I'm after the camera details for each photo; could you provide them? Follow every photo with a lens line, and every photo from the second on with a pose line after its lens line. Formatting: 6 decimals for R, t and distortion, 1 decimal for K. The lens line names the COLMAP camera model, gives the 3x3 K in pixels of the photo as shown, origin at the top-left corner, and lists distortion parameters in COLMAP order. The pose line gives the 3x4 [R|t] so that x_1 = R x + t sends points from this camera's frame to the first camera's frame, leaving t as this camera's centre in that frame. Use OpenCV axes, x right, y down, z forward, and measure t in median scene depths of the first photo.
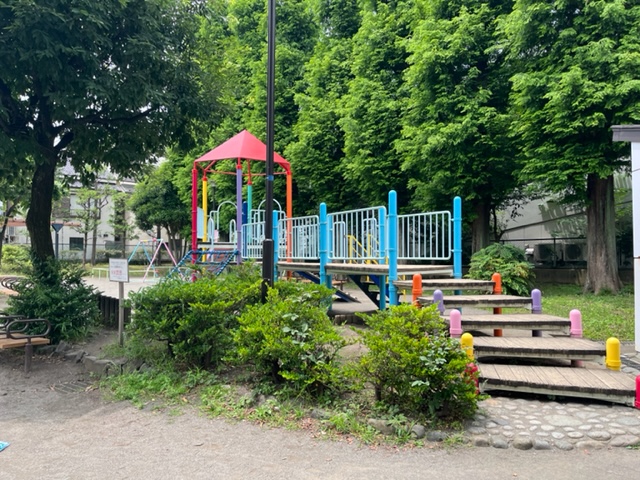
lens RADIAL K [[488.3, 0, 320.2], [0, 488.3, 240.3], [0, 0, 1]] dist [0.001598, 0.001003]
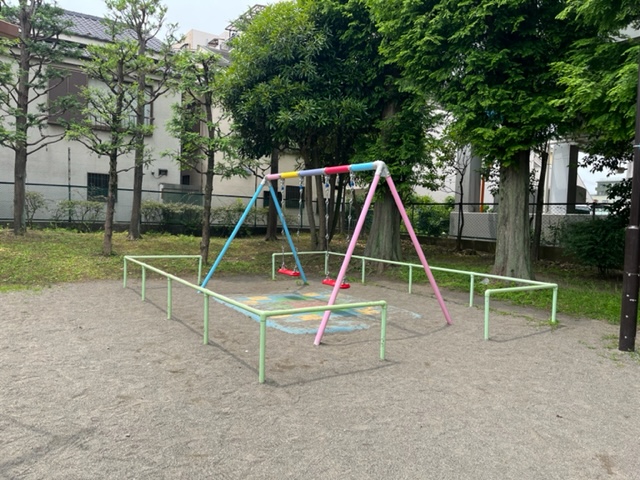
lens RADIAL K [[488.3, 0, 319.9], [0, 488.3, 240.1], [0, 0, 1]] dist [0.001598, 0.001003]
pose [[0.994004, 0.040442, -0.101587, -0.265118], [-0.032340, 0.996257, 0.080169, 0.014317], [0.104449, -0.076403, 0.991591, 0.605301]]
